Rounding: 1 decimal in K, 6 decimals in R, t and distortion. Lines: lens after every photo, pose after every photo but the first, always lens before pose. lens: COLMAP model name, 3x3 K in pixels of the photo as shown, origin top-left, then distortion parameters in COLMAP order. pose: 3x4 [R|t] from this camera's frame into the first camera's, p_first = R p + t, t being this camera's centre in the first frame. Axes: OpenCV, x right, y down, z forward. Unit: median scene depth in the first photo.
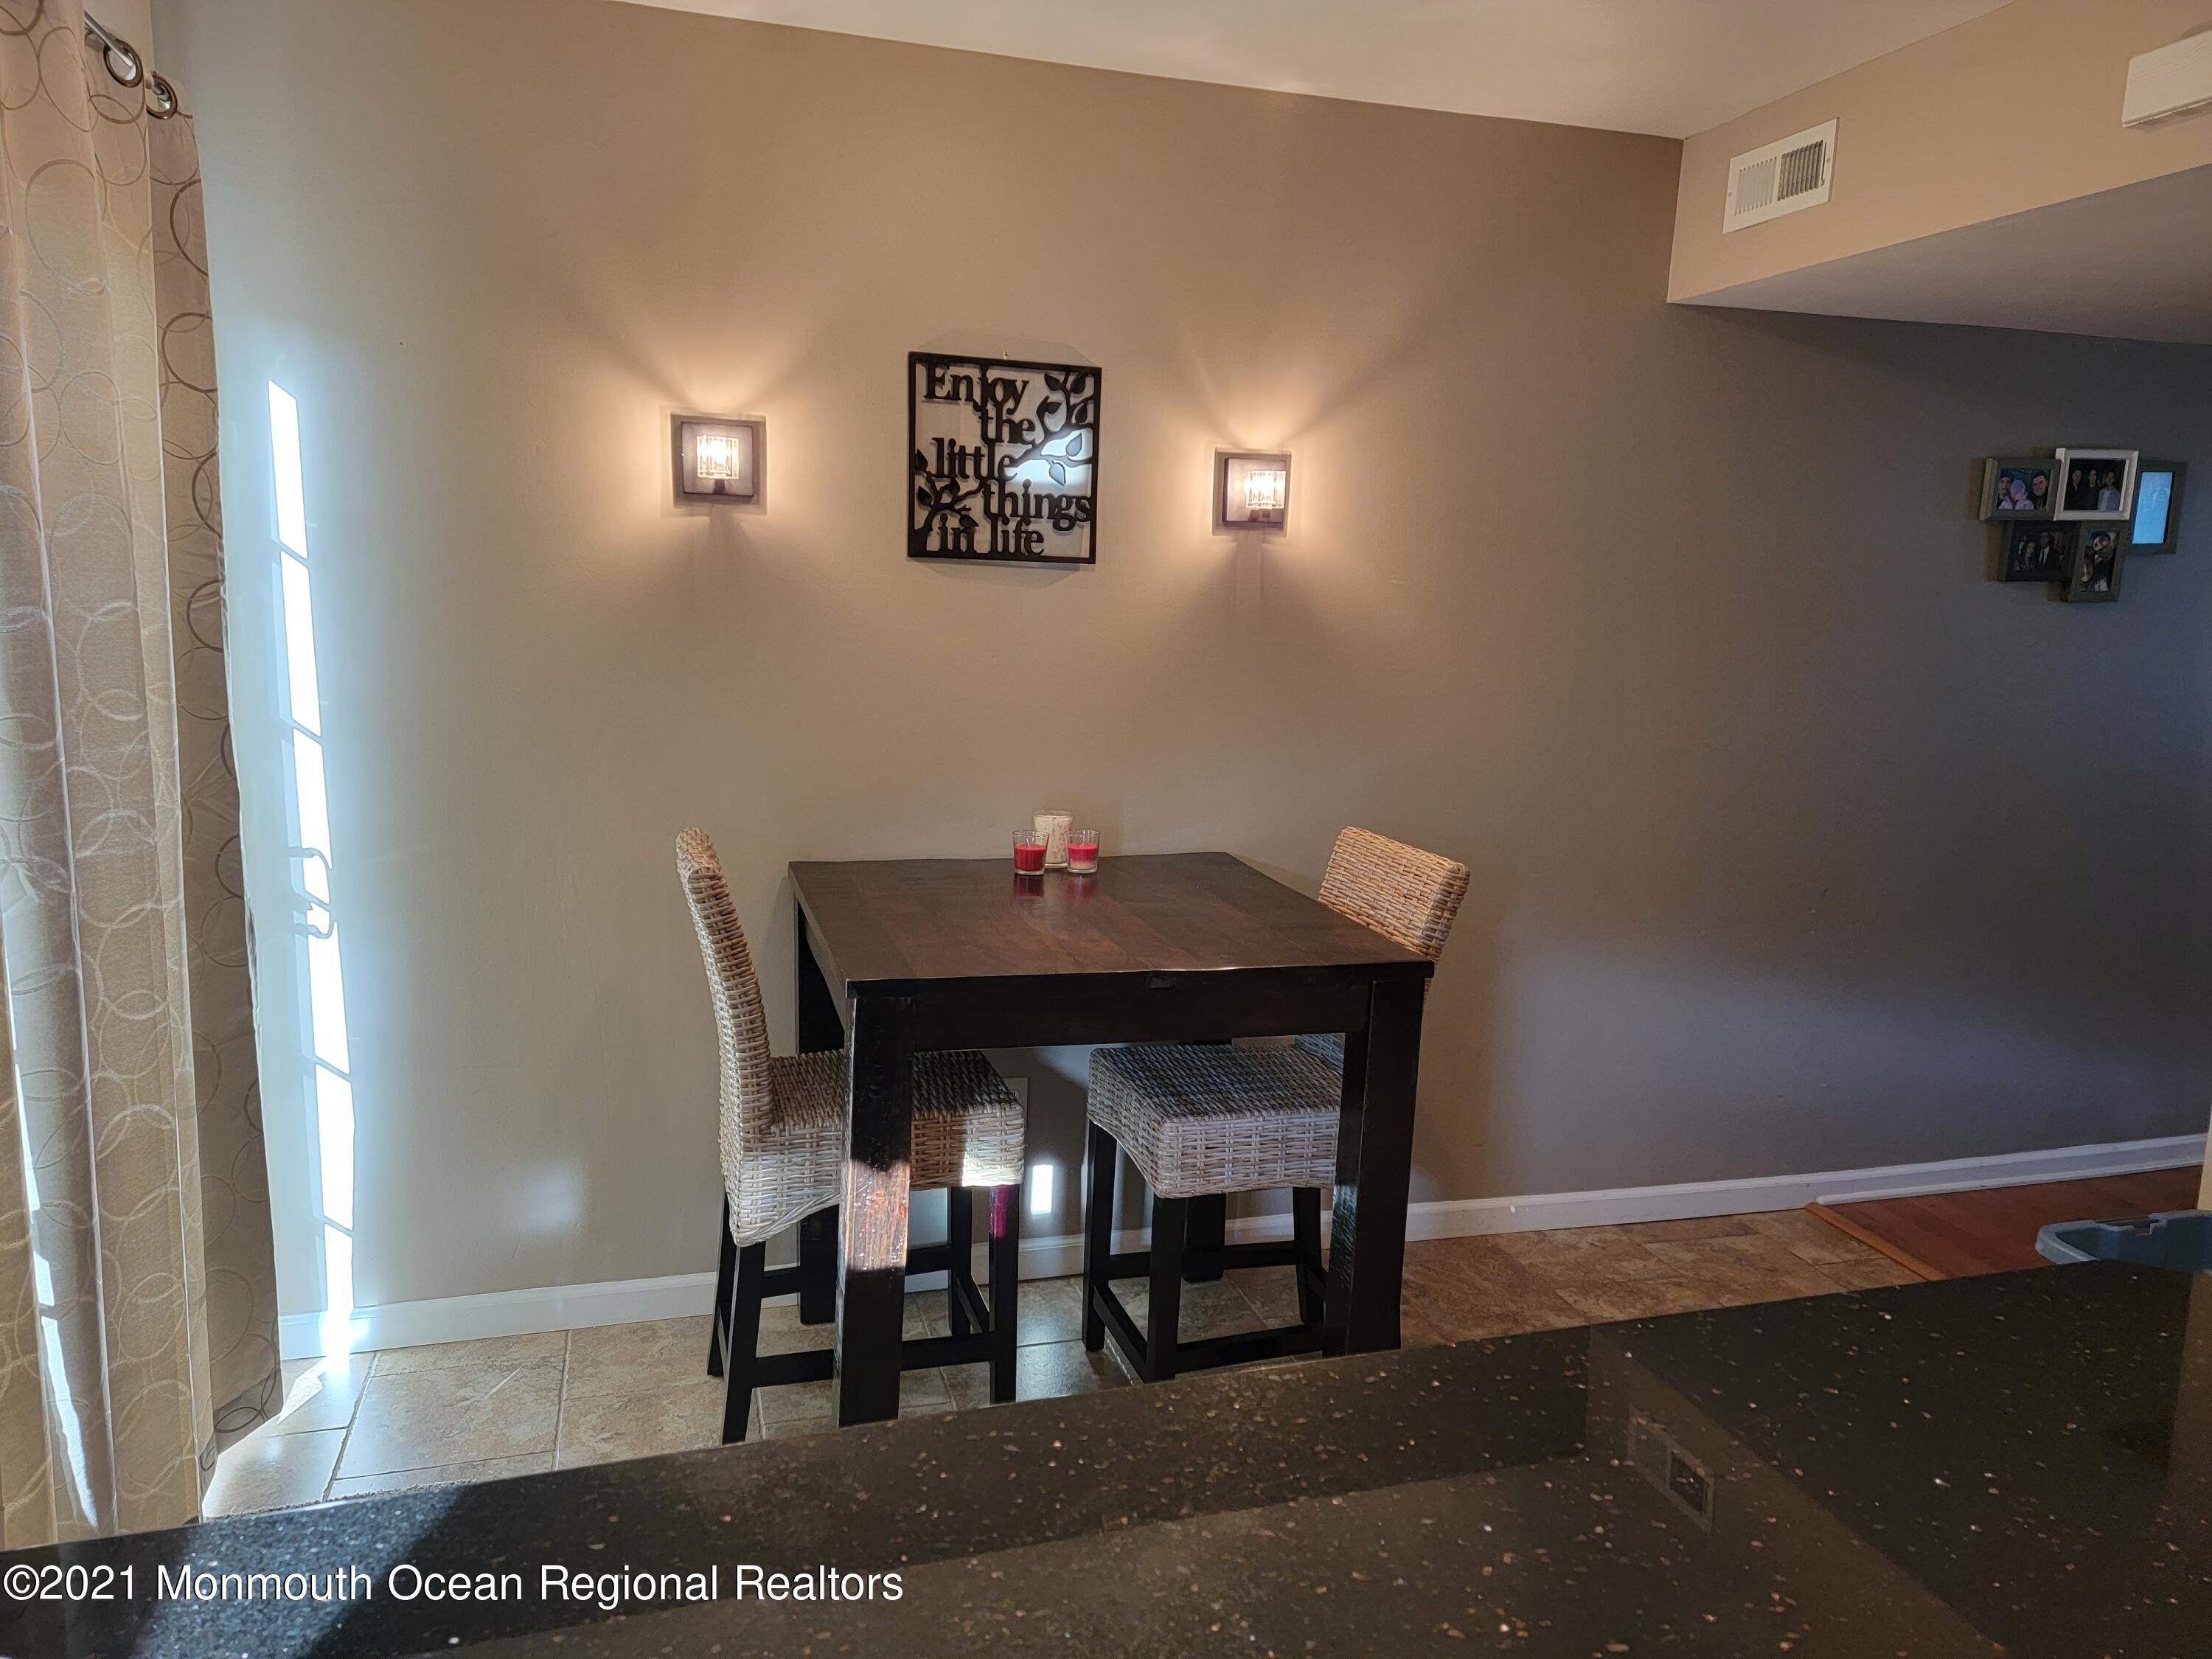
lens RADIAL K [[1542.4, 0, 1110.5], [0, 1542.4, 847.8], [0, 0, 1]] dist [0.092007, -0.075934]
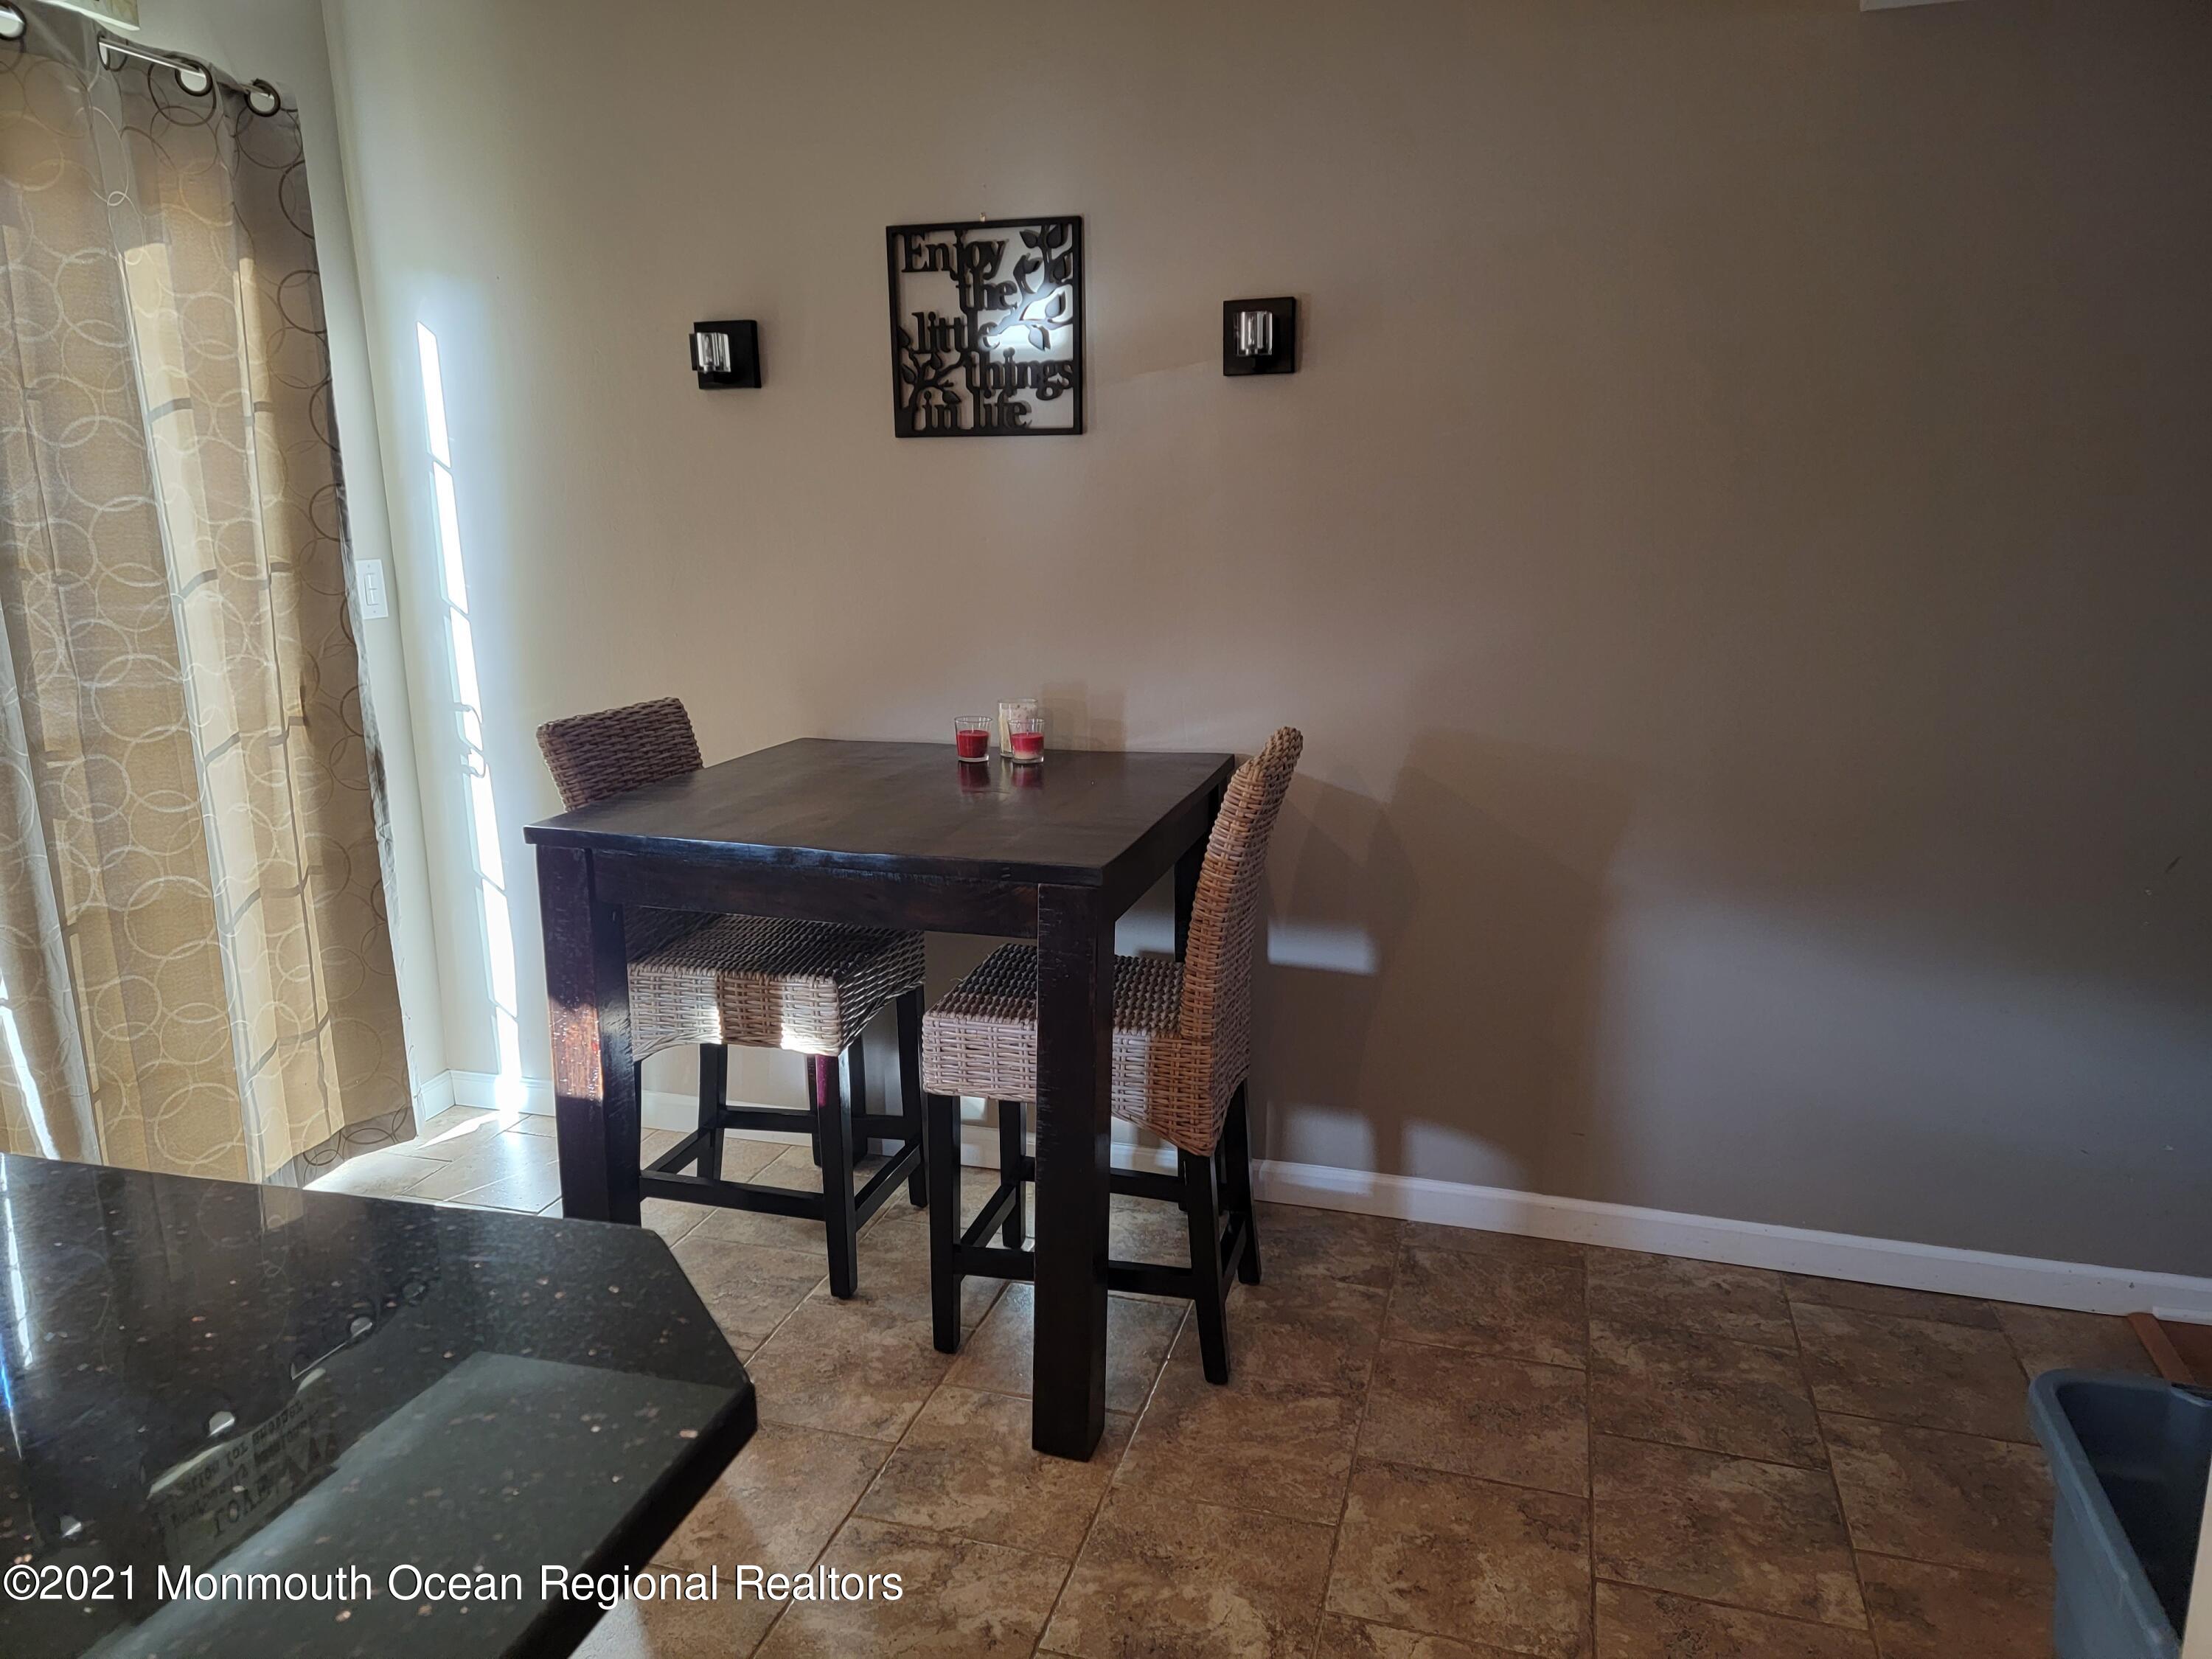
lens RADIAL K [[1542.4, 0, 1076.4], [0, 1542.4, 868.2], [0, 0, 1]] dist [0.092007, -0.075934]
pose [[0.832253, 0.090675, -0.546931, 0.541977], [-0.057071, 0.995305, 0.078167, 0.004849], [0.551451, -0.033841, 0.833521, 0.214743]]
